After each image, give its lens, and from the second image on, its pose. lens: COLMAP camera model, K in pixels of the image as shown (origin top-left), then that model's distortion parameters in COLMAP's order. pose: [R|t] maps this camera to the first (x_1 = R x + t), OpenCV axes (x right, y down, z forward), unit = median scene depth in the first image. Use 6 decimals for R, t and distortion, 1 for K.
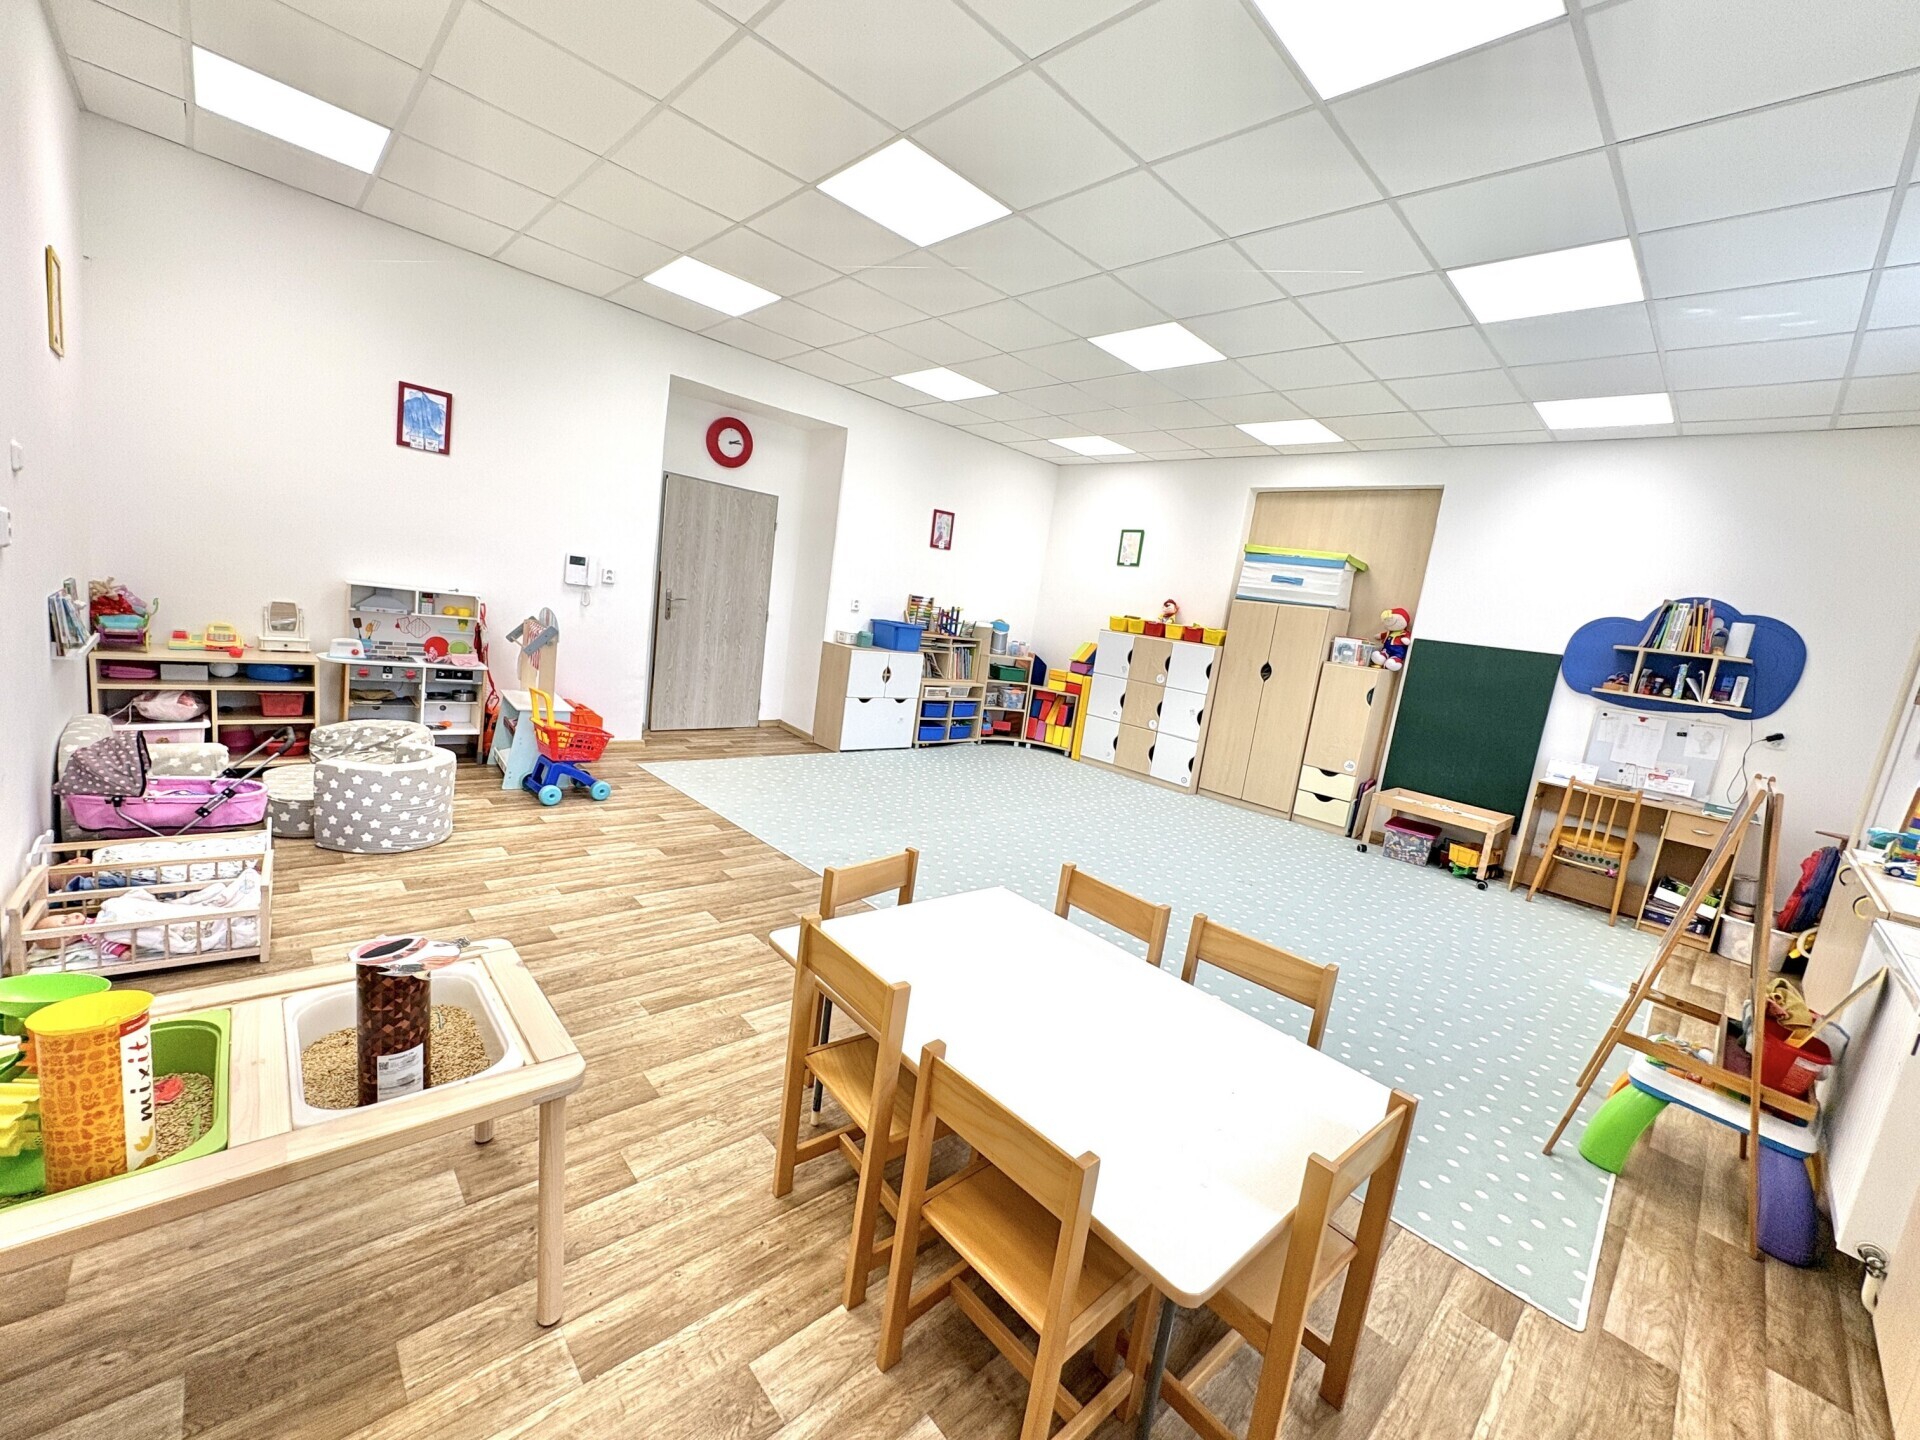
lens RADIAL K [[769.4, 0, 950.5], [0, 769.4, 725.4], [0, 0, 1]] dist [0.001052, 0.000216]
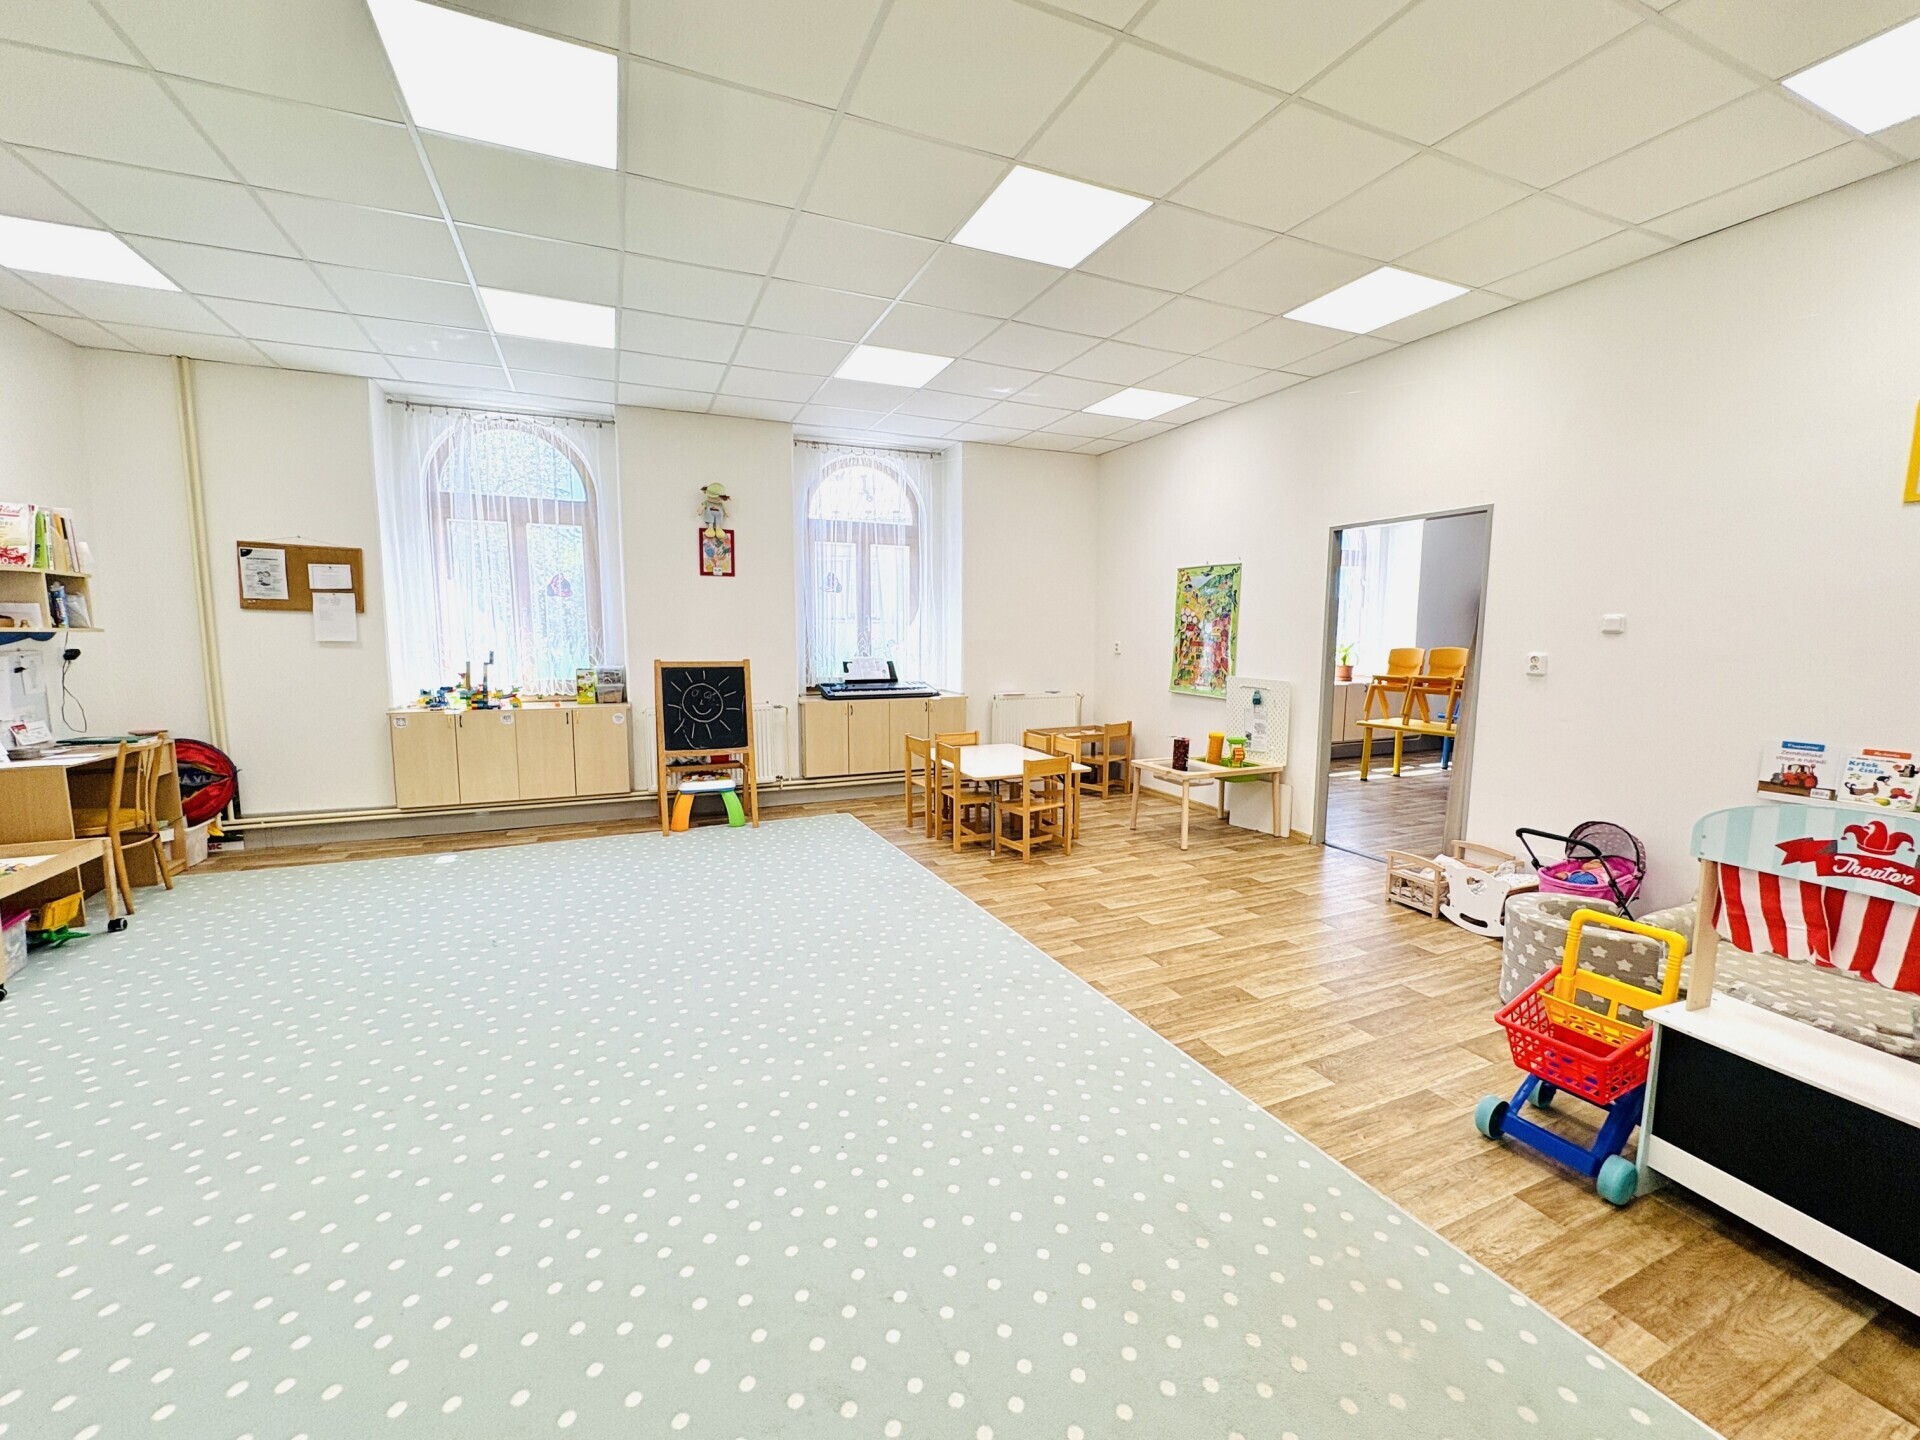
lens RADIAL K [[769.4, 0, 948.3], [0, 769.4, 714.0], [0, 0, 1]] dist [0.001052, 0.000216]
pose [[-0.938804, -0.158241, 0.305952, -0.273421], [-0.063479, 0.952498, 0.297856, -0.329128], [-0.338552, 0.260207, -0.904254, 1.721716]]
